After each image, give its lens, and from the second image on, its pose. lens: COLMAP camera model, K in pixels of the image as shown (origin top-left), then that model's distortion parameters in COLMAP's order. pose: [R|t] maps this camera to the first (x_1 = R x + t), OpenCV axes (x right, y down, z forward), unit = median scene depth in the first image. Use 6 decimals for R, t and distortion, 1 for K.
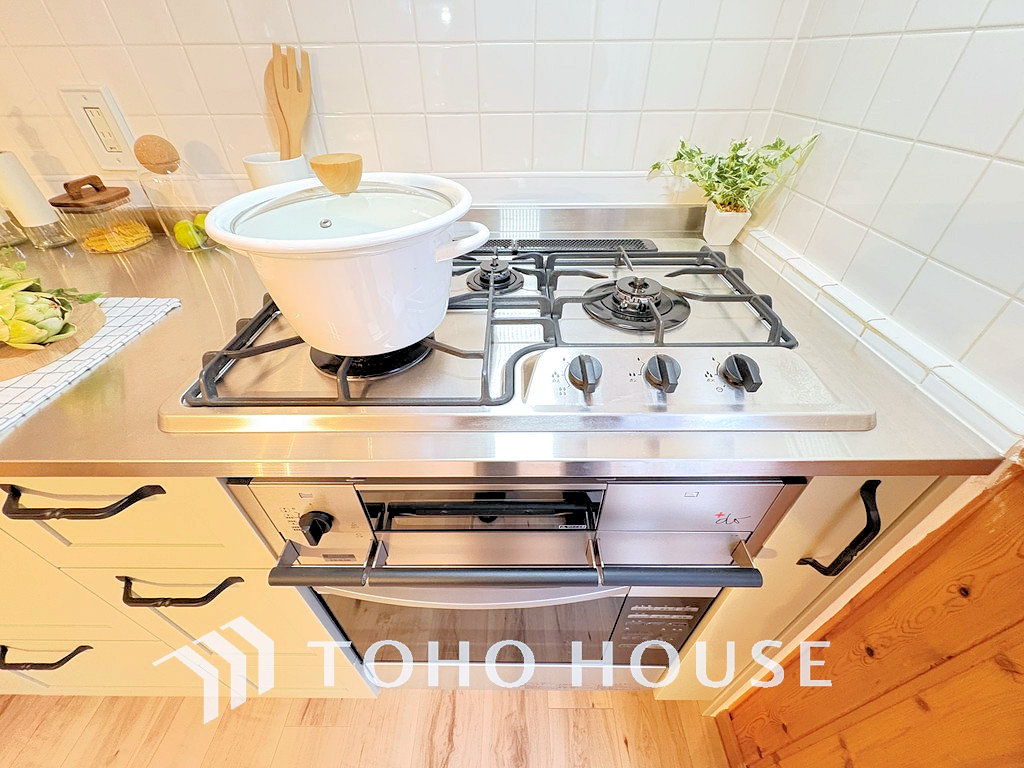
lens RADIAL K [[404.5, 0, 514.7], [0, 404.5, 382.7], [0, 0, 1]] dist [-0.000905, 0.000277]
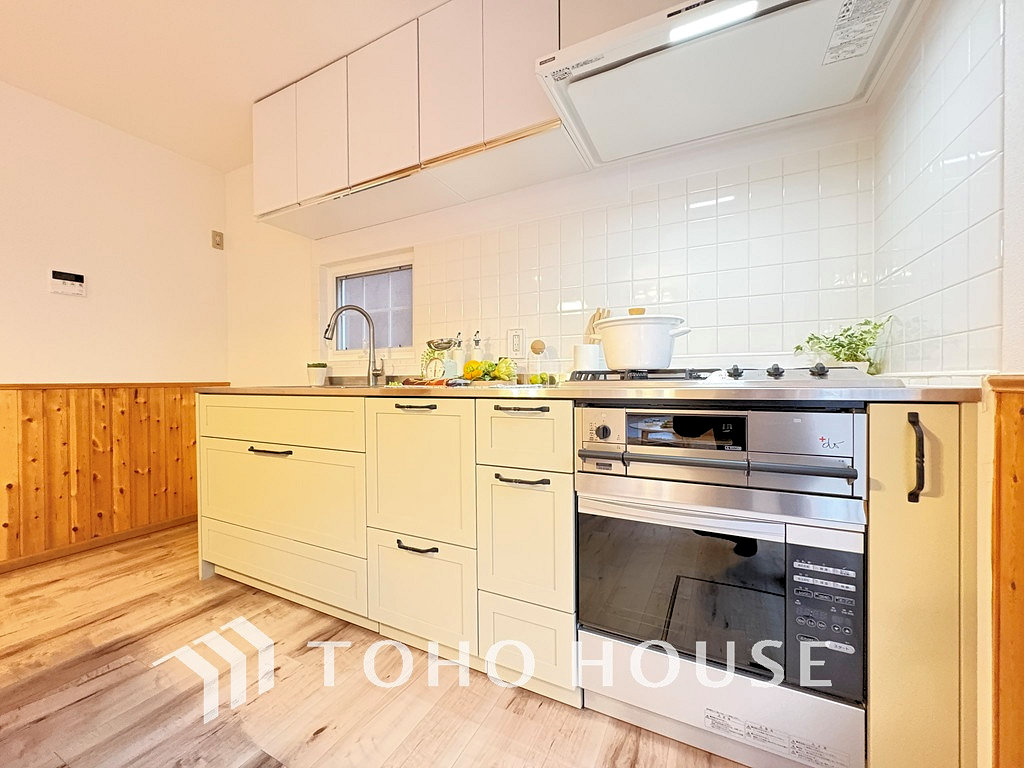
lens RADIAL K [[404.5, 0, 510.9], [0, 404.5, 382.3], [0, 0, 1]] dist [-0.000905, 0.000277]
pose [[0.891363, 0.003349, -0.453278, 0.043382], [-0.283273, 0.784779, -0.551252, 0.968798], [0.353877, 0.619766, 0.700472, -0.606434]]
